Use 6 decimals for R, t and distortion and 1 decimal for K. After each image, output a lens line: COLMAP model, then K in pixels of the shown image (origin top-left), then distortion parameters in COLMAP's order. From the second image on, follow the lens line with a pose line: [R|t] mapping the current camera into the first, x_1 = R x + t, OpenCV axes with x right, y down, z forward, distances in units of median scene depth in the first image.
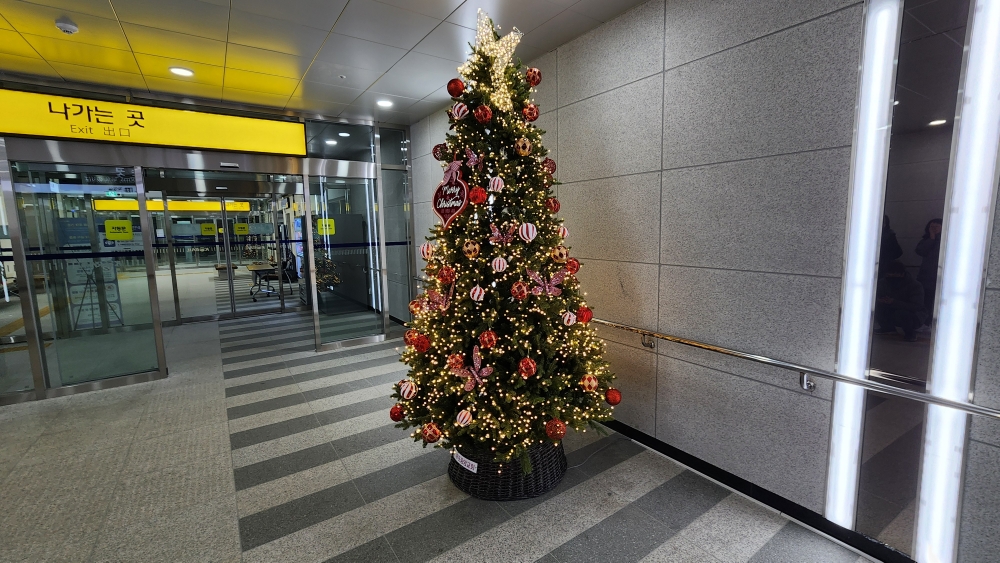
lens RADIAL K [[414.2, 0, 518.5], [0, 414.2, 278.8], [0, 0, 1]] dist [-0.007919, 0.002486]
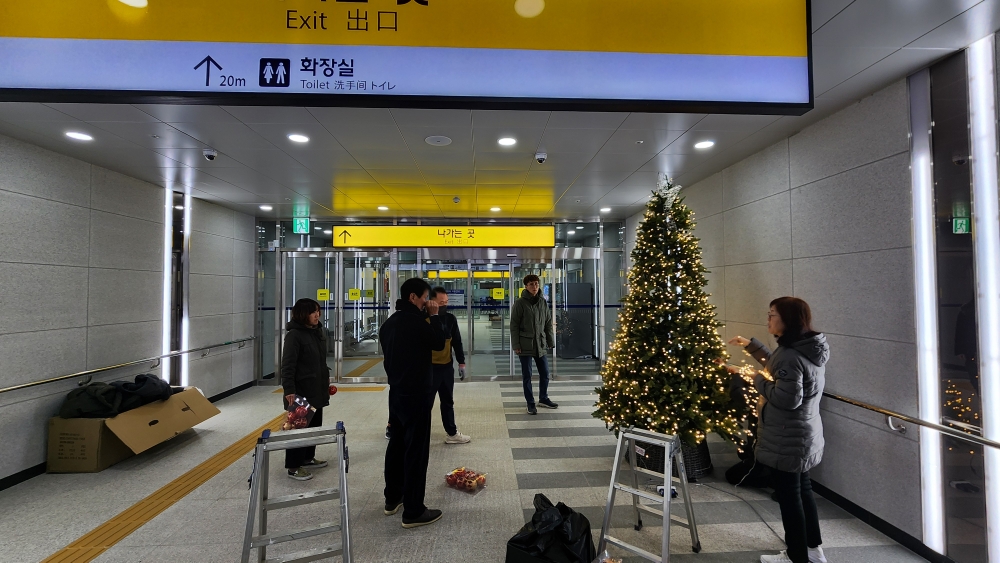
lens RADIAL K [[414.2, 0, 503.8], [0, 414.2, 278.5], [0, 0, 1]] dist [-0.007919, 0.002486]
pose [[0.834203, -0.006920, -0.551414, 0.332303], [-0.075224, 0.989147, -0.126216, 0.045980], [0.546303, 0.146770, 0.824629, -0.673654]]
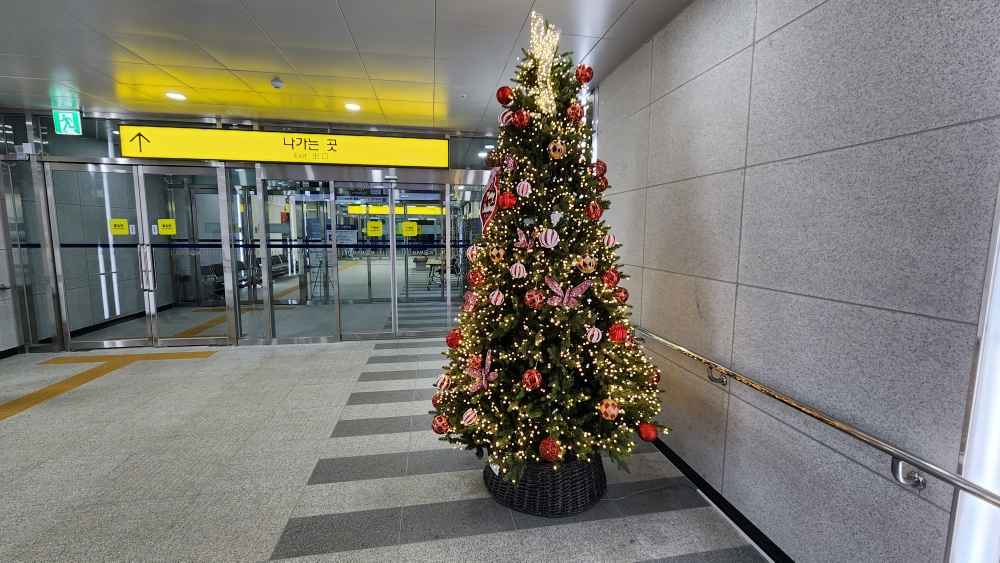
lens RADIAL K [[414.2, 0, 508.7], [0, 414.2, 280.4], [0, 0, 1]] dist [-0.007919, 0.002486]
pose [[0.899049, 0.072929, -0.431732, 0.323517], [-0.075355, 0.997090, 0.011510, -0.019087], [0.431315, 0.022185, 0.901929, 0.090959]]
